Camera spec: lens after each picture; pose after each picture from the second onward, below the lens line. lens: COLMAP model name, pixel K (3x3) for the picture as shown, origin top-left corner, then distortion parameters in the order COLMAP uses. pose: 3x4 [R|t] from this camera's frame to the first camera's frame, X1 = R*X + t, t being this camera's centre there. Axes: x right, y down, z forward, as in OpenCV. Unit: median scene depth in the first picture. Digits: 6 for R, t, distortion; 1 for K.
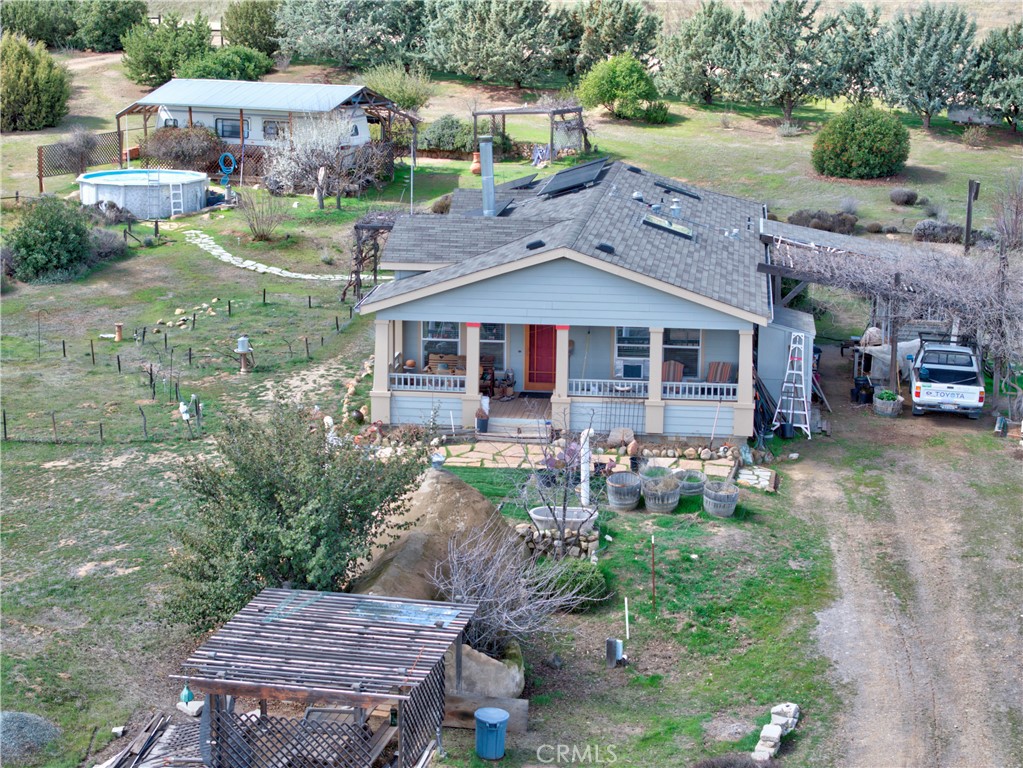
lens RADIAL K [[2052.2, 0, 511.5], [0, 2052.2, 384.0], [0, 0, 1]] dist [-0.234105, 1.276202]
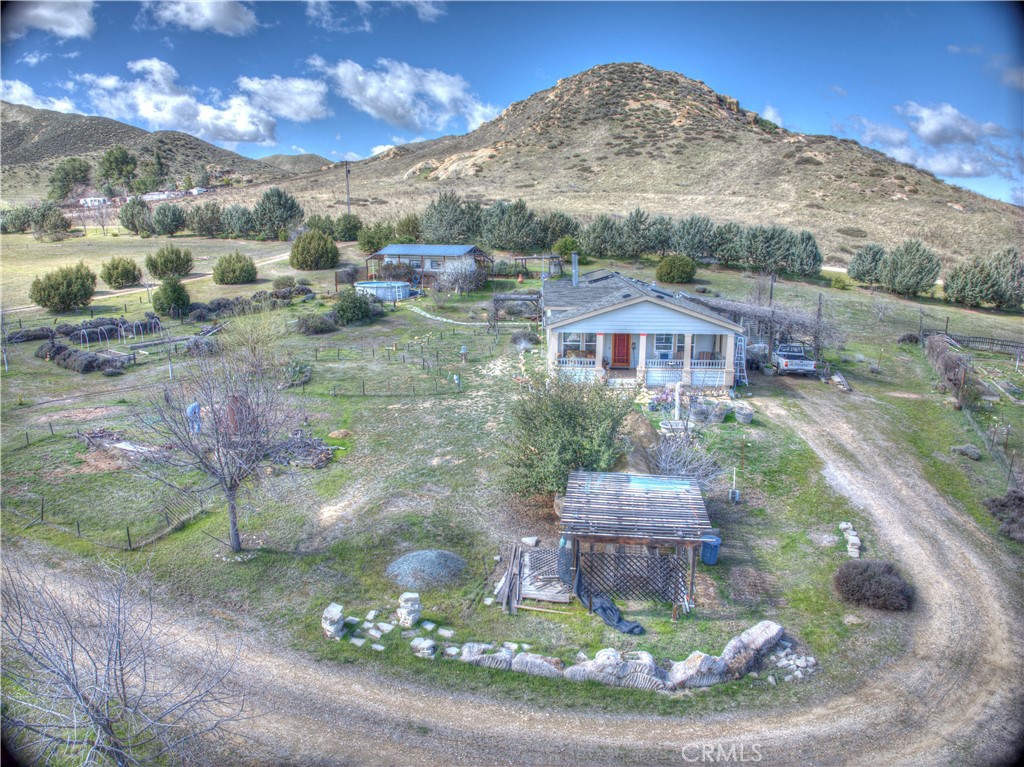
lens RADIAL K [[720.3, 0, 516.1], [0, 720.3, 371.6], [0, 0, 1]] dist [-0.100378, -0.023888]
pose [[0.996419, -0.018657, 0.082473, -0.151734], [0.019361, 0.999783, -0.007741, 0.011916], [-0.082310, 0.009310, 0.996563, 0.266390]]
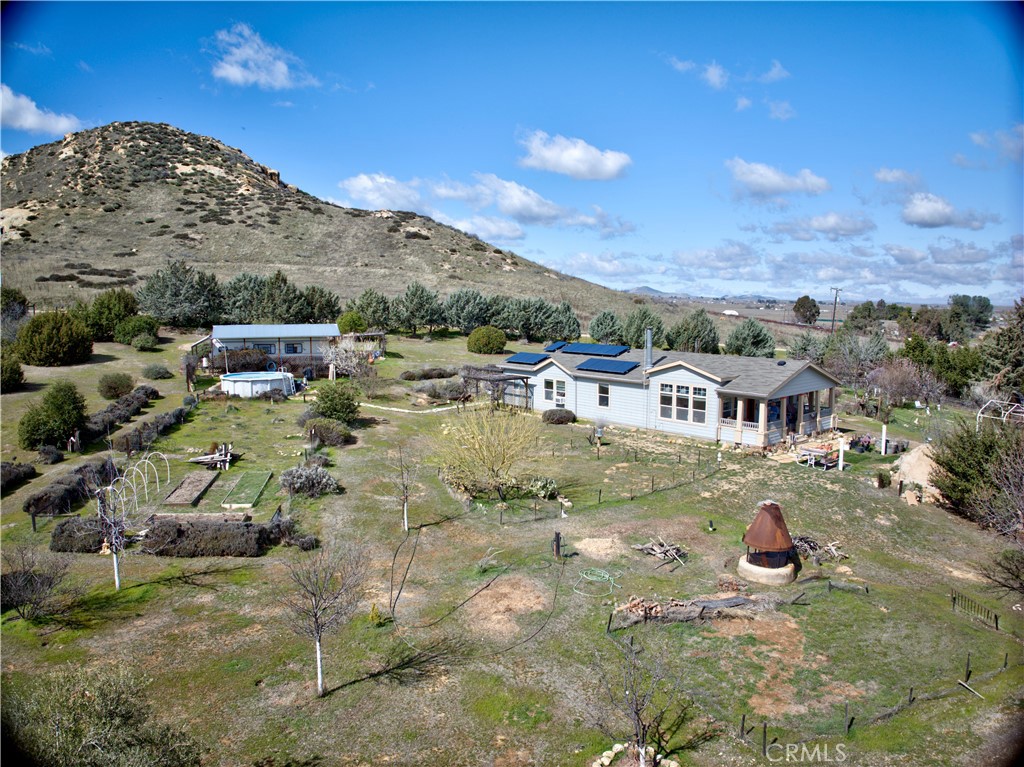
lens RADIAL K [[720.3, 0, 516.1], [0, 720.3, 371.6], [0, 0, 1]] dist [-0.100378, -0.023888]
pose [[0.662198, -0.081879, 0.744842, -0.774398], [0.157894, 0.986941, -0.031882, -0.075739], [-0.732505, 0.138719, 0.666478, 0.628970]]
